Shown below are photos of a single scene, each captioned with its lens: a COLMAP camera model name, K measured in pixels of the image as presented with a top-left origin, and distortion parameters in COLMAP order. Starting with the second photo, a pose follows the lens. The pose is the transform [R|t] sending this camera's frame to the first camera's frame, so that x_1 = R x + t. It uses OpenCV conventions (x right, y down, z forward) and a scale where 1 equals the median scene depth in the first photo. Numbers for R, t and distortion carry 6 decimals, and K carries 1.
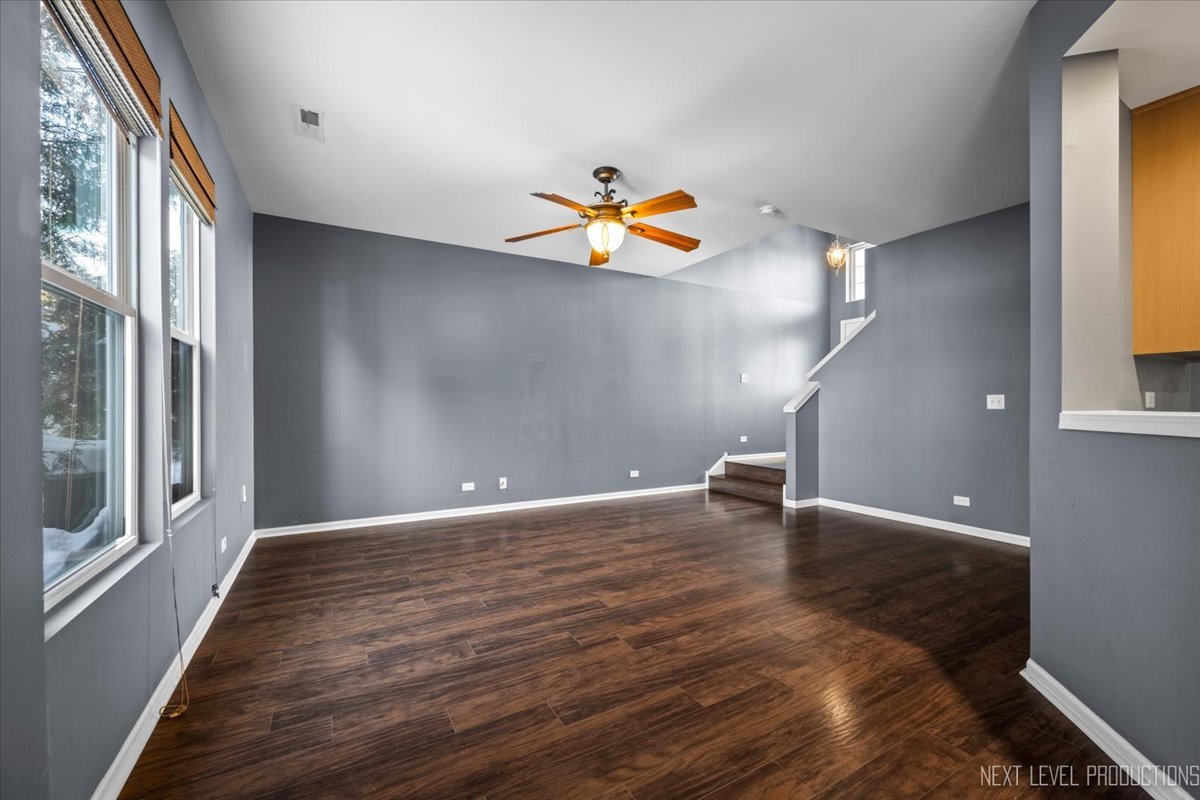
lens RADIAL K [[477.3, 0, 593.6], [0, 477.3, 408.2], [0, 0, 1]] dist [-0.006294, 0.000577]
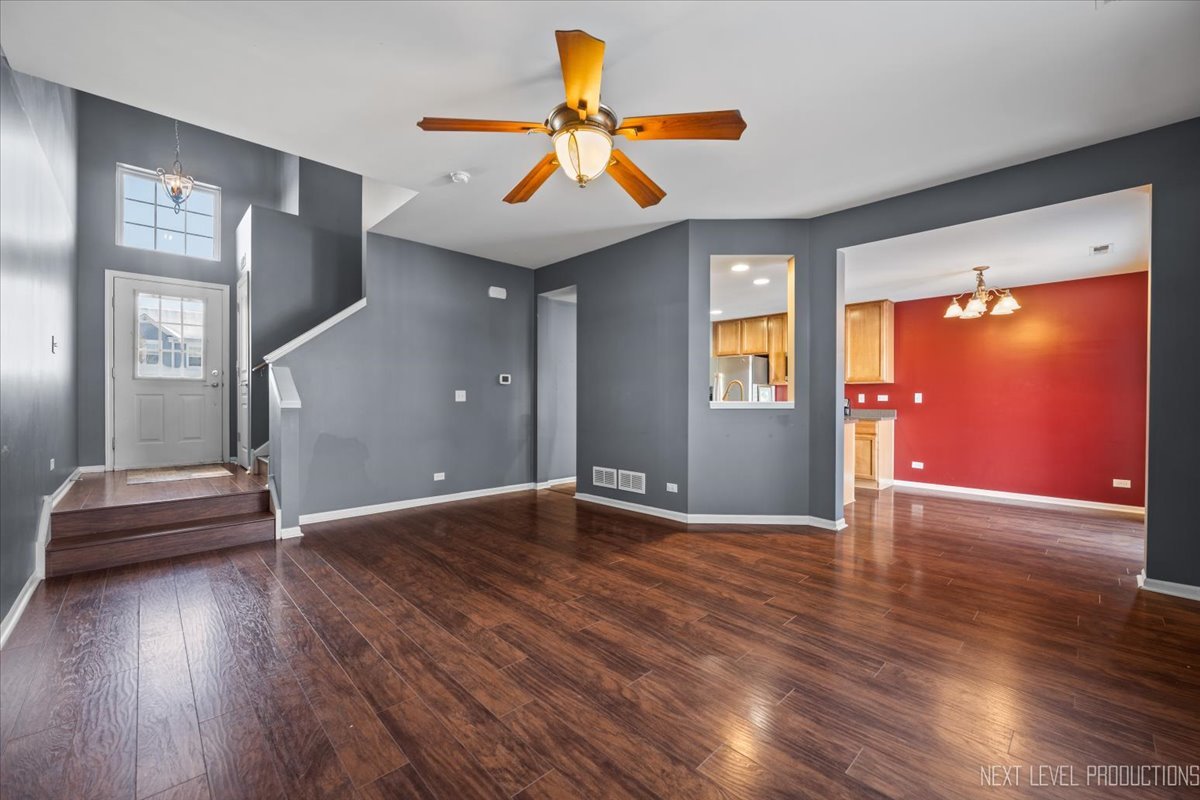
lens RADIAL K [[478.9, 0, 596.3], [0, 478.9, 397.9], [0, 0, 1]] dist [-0.005874, 0.000239]
pose [[-0.253913, 0.001827, 0.967225, -0.814566], [0.003436, 0.999994, -0.000987, -0.008701], [-0.967221, 0.003073, -0.253917, 1.433319]]
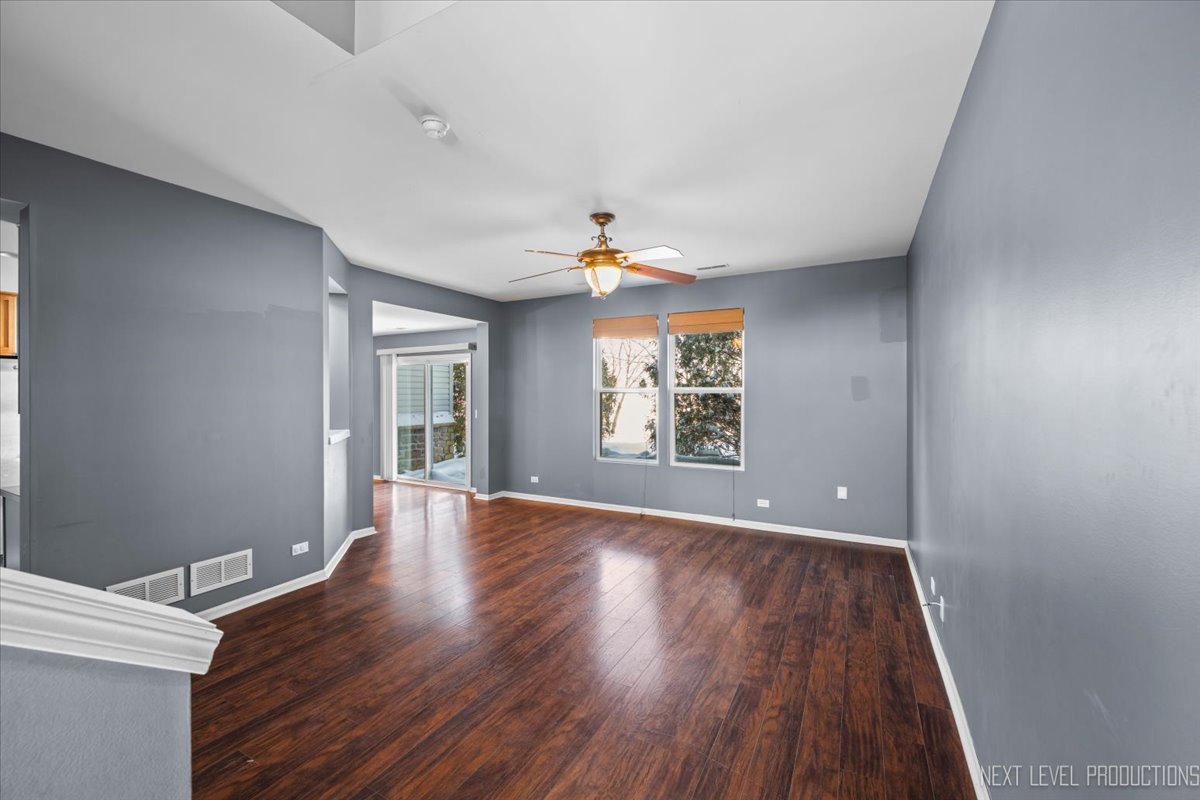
lens RADIAL K [[478.9, 0, 596.3], [0, 478.9, 397.9], [0, 0, 1]] dist [-0.005874, 0.000239]
pose [[-0.843295, 0.007466, -0.537398, 0.744914], [-0.002465, 0.999839, 0.017758, -0.143642], [0.537445, 0.016300, -0.843141, 2.319508]]
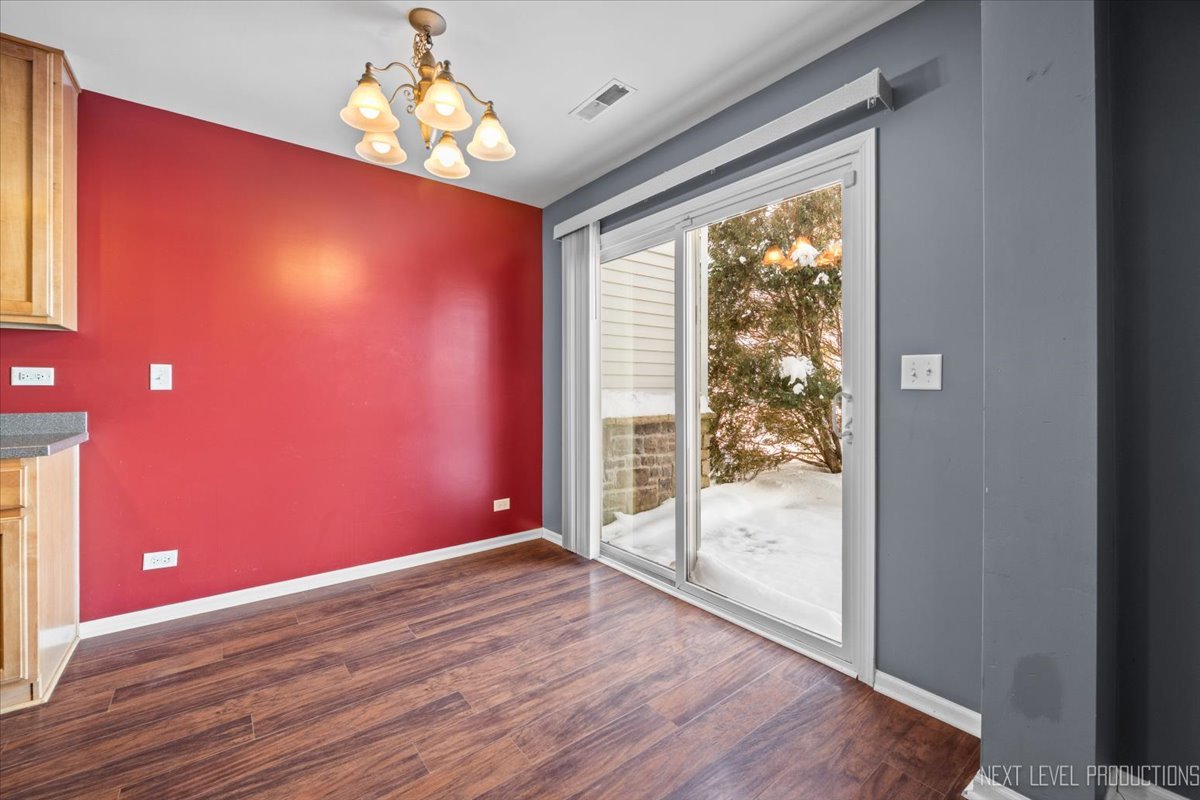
lens RADIAL K [[492.6, 0, 597.0], [0, 492.6, 385.9], [0, 0, 1]] dist [0.000068, -0.000008]
pose [[-0.988359, 0.003087, -0.152109, 0.383118], [0.002560, 0.999990, 0.003661, 0.009268], [0.152119, 0.003229, -0.988357, 0.335108]]
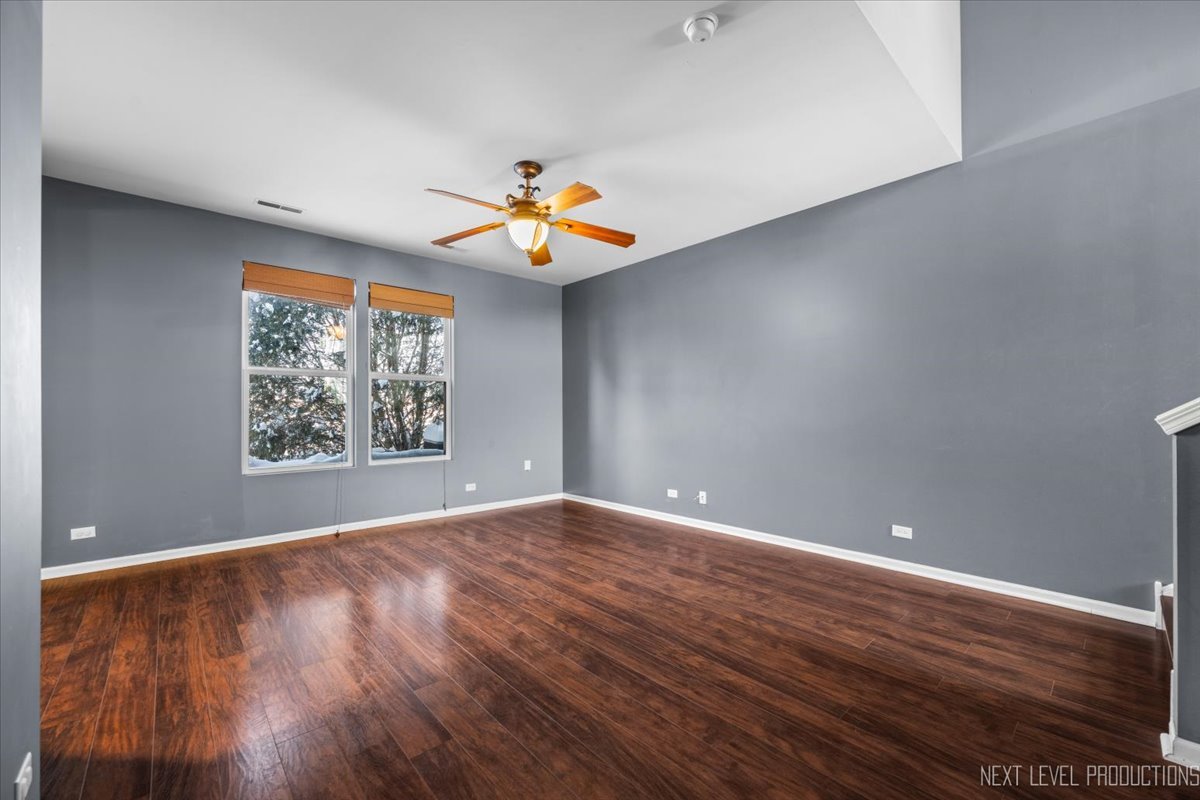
lens RADIAL K [[477.3, 0, 593.6], [0, 477.3, 408.2], [0, 0, 1]] dist [-0.006294, 0.000577]
pose [[0.221495, -0.006416, -0.975140, 1.218291], [-0.004181, 0.999963, -0.007529, -0.007276], [0.975152, 0.005745, 0.221460, 1.132557]]
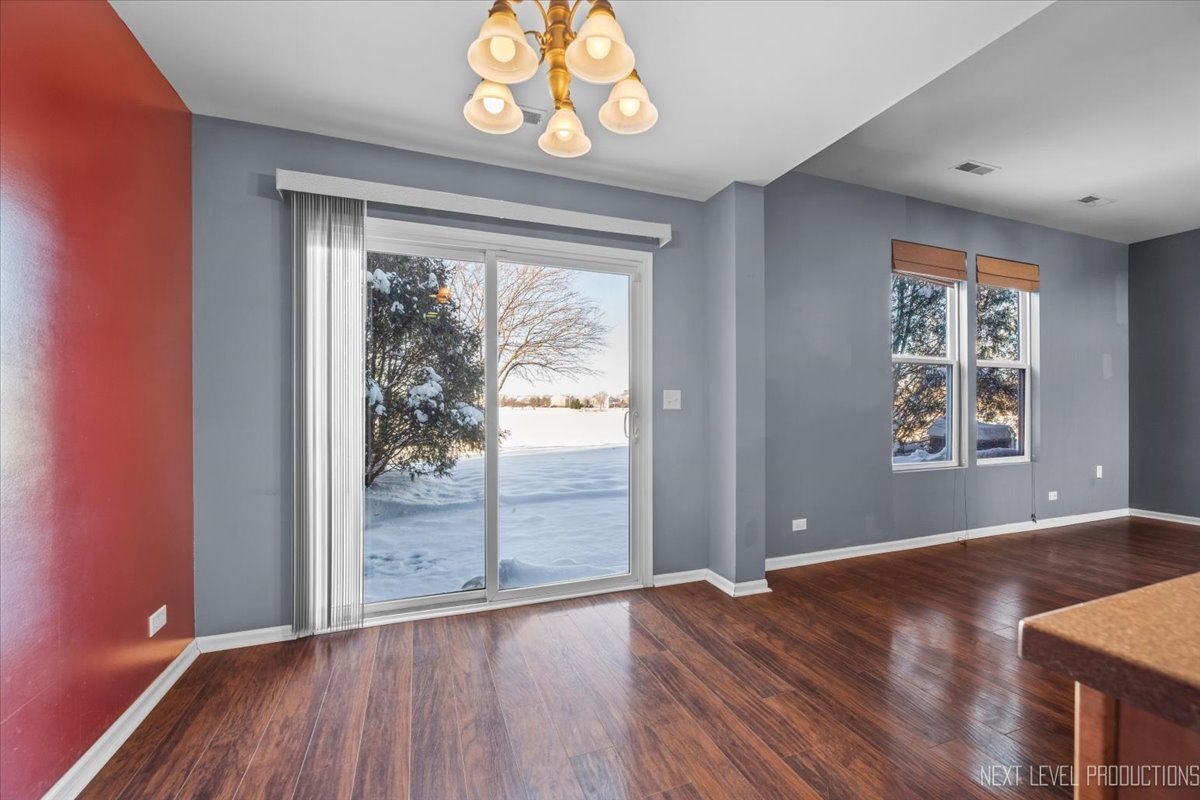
lens RADIAL K [[483.1, 0, 598.6], [0, 483.1, 405.1], [0, 0, 1]] dist [-0.003698, 0.000063]
pose [[-0.139763, -0.003036, -0.990180, 1.018558], [-0.005959, 0.999980, -0.002225, 0.011302], [0.990167, 0.005589, -0.139778, -0.236582]]
